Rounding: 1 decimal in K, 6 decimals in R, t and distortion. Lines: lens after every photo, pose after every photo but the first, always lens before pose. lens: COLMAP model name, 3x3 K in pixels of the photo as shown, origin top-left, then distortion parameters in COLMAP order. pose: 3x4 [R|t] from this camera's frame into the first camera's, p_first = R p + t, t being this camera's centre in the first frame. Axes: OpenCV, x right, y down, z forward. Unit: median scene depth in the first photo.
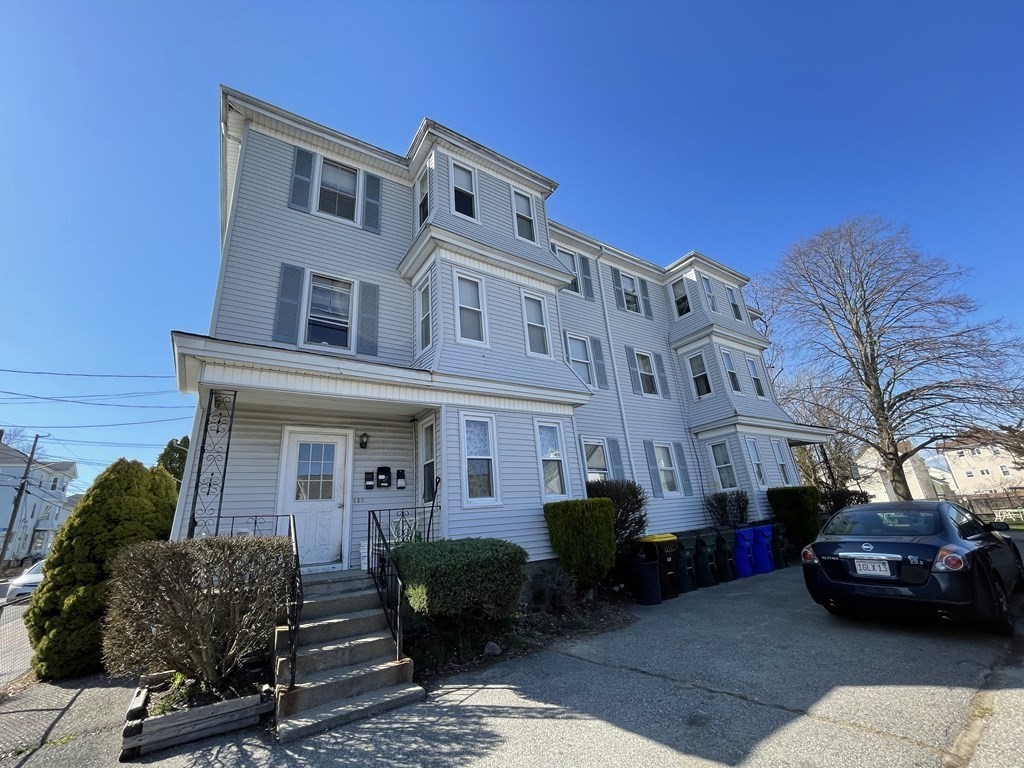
lens RADIAL K [[408.6, 0, 512.7], [0, 408.6, 386.0], [0, 0, 1]] dist [-0.006730, 0.000223]
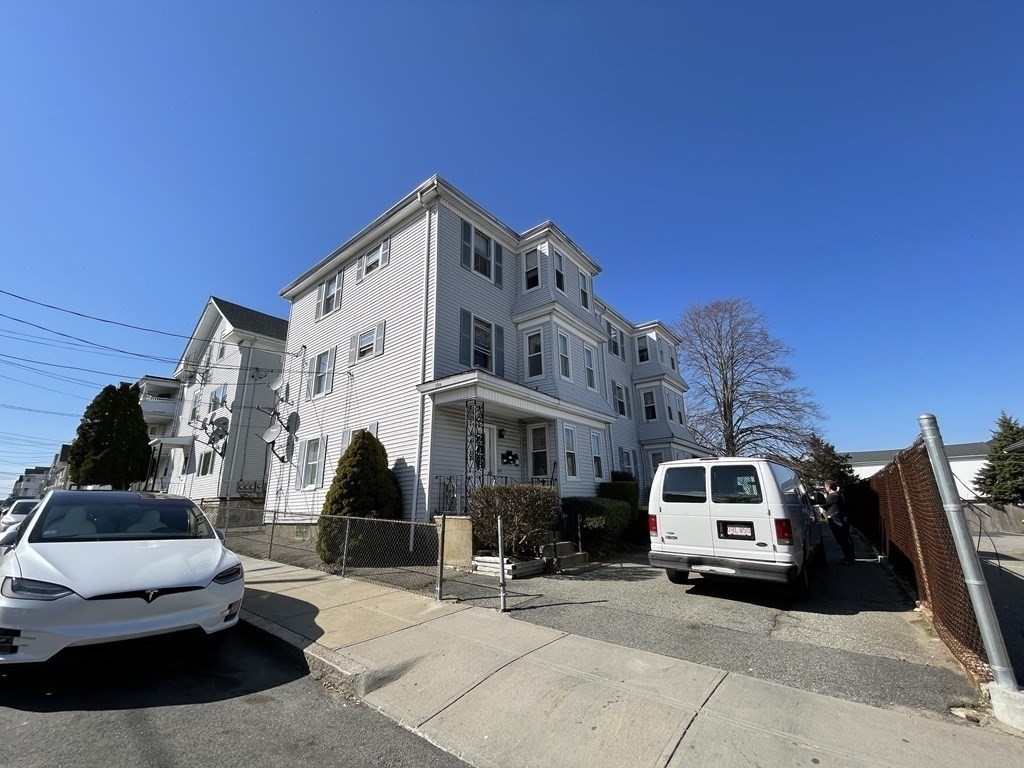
lens RADIAL K [[408.6, 0, 508.3], [0, 408.6, 385.6], [0, 0, 1]] dist [-0.006730, 0.000223]
pose [[0.951349, 0.143925, 0.272434, -0.450108], [-0.153892, 0.987967, 0.015462, -0.042889], [-0.266931, -0.056635, 0.962050, -0.285133]]
